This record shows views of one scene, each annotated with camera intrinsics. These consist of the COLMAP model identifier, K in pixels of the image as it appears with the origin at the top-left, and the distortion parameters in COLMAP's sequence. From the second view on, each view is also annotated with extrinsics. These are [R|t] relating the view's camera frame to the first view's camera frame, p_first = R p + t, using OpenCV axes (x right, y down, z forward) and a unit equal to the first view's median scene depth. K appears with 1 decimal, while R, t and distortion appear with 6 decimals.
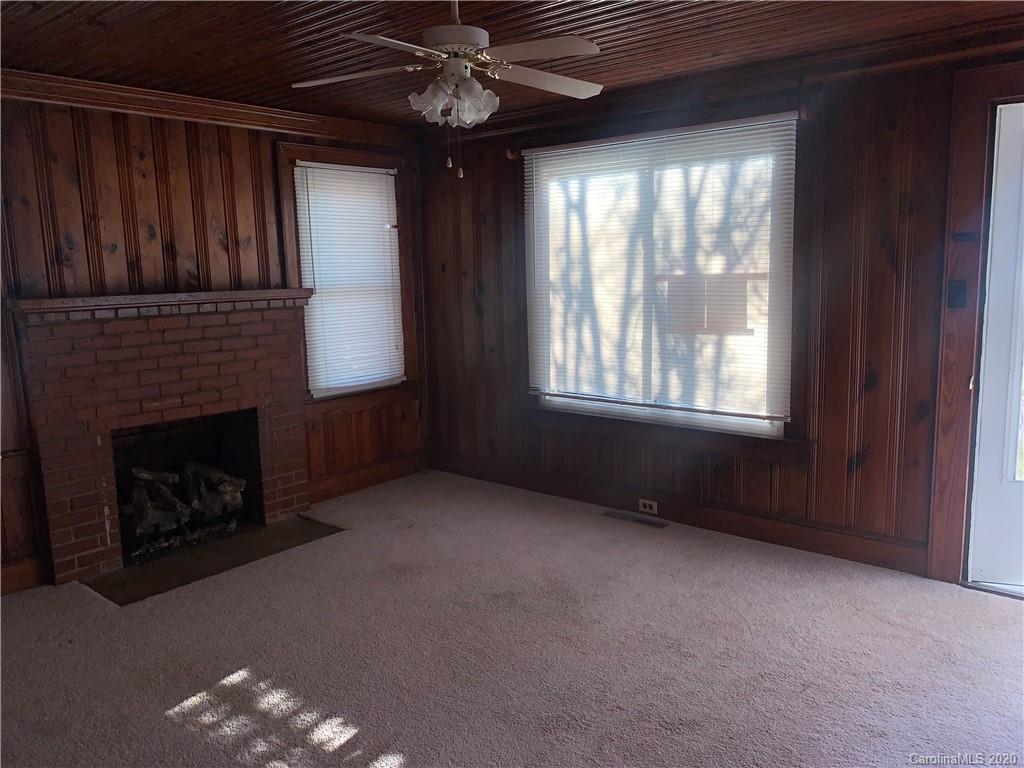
lens RADIAL K [[788.4, 0, 512.3], [0, 788.4, 395.8], [0, 0, 1]] dist [0.003548, -0.001334]
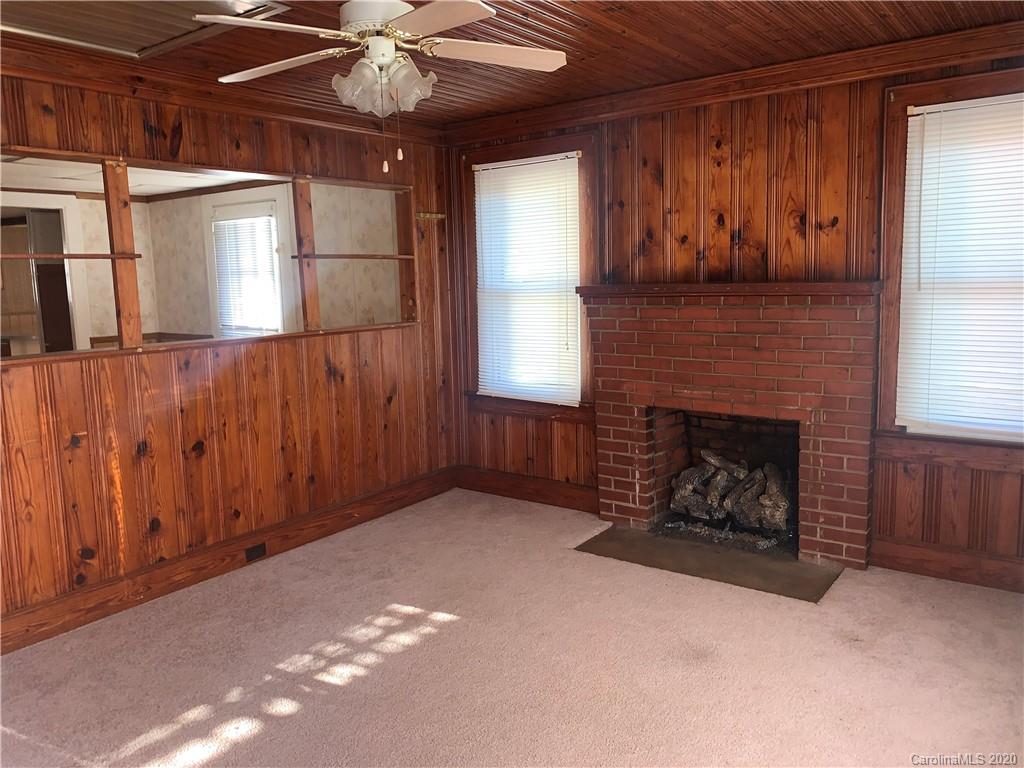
lens RADIAL K [[782.8, 0, 512.0], [0, 782.8, 384.0], [0, 0, 1]] dist [0.004586, -0.006998]
pose [[0.053449, 0.168008, -0.984336, 0.507801], [-0.136696, 0.977696, 0.159452, -0.123373], [0.989170, 0.126032, 0.075222, 0.667049]]
